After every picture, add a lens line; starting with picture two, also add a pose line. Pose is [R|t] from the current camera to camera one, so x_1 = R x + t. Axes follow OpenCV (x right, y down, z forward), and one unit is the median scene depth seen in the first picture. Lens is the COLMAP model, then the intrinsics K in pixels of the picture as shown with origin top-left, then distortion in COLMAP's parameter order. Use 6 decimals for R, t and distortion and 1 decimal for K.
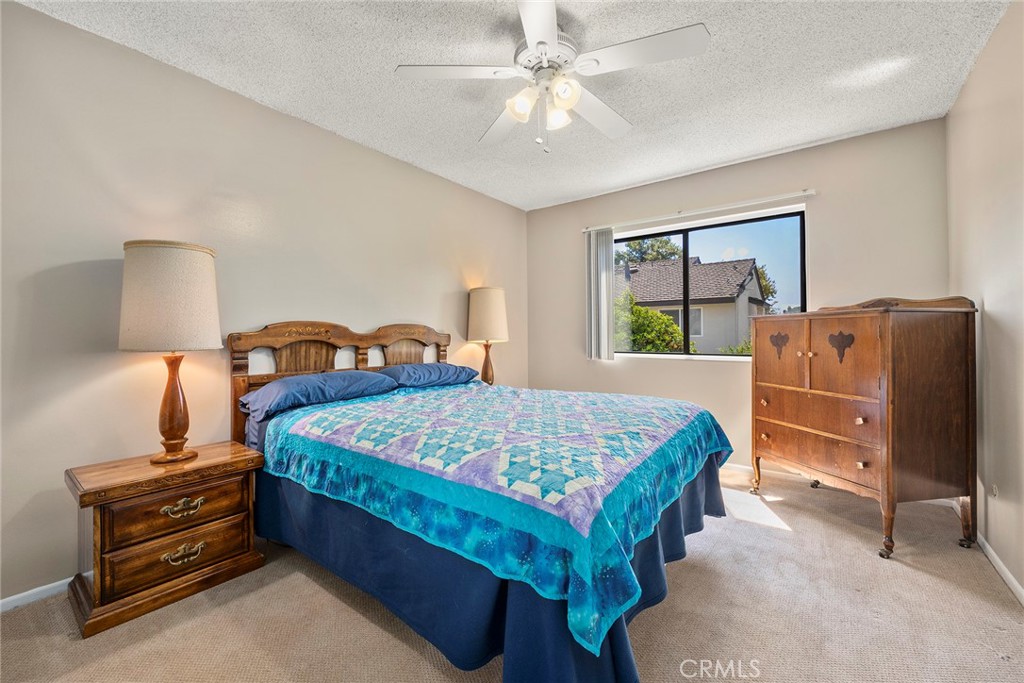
lens RADIAL K [[417.3, 0, 511.0], [0, 417.3, 336.5], [0, 0, 1]] dist [-0.002920, 0.000185]
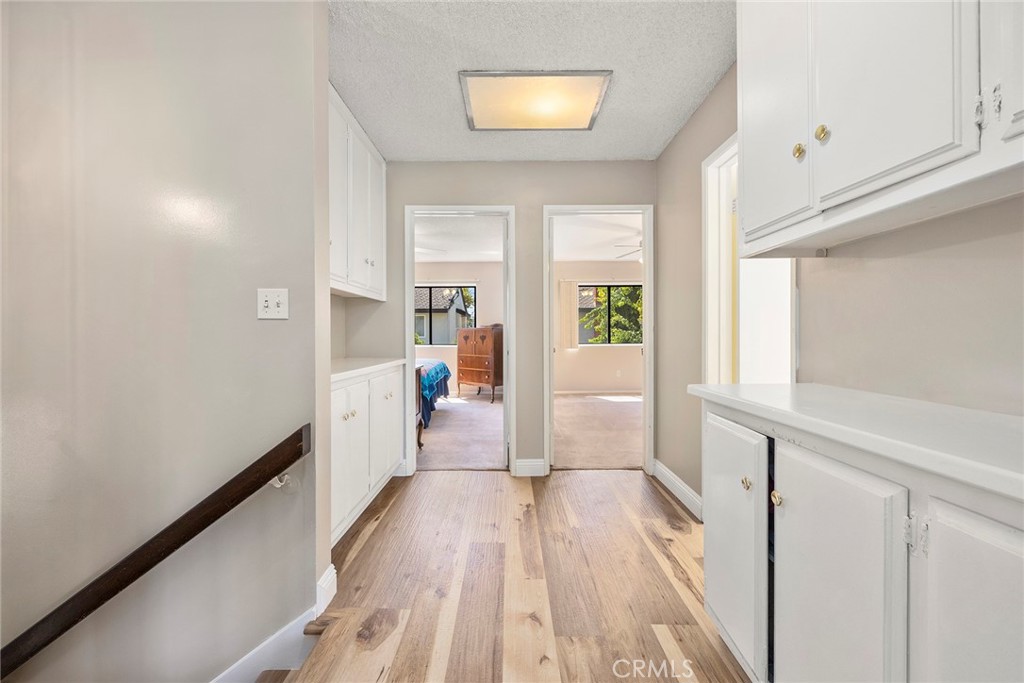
lens RADIAL K [[417.3, 0, 512.3], [0, 417.3, 338.0], [0, 0, 1]] dist [-0.002920, 0.000185]
pose [[0.795130, 0.001793, 0.606437, -0.692555], [-0.001341, 0.999998, -0.001198, 0.012197], [-0.606438, 0.000140, 0.795131, -1.214472]]
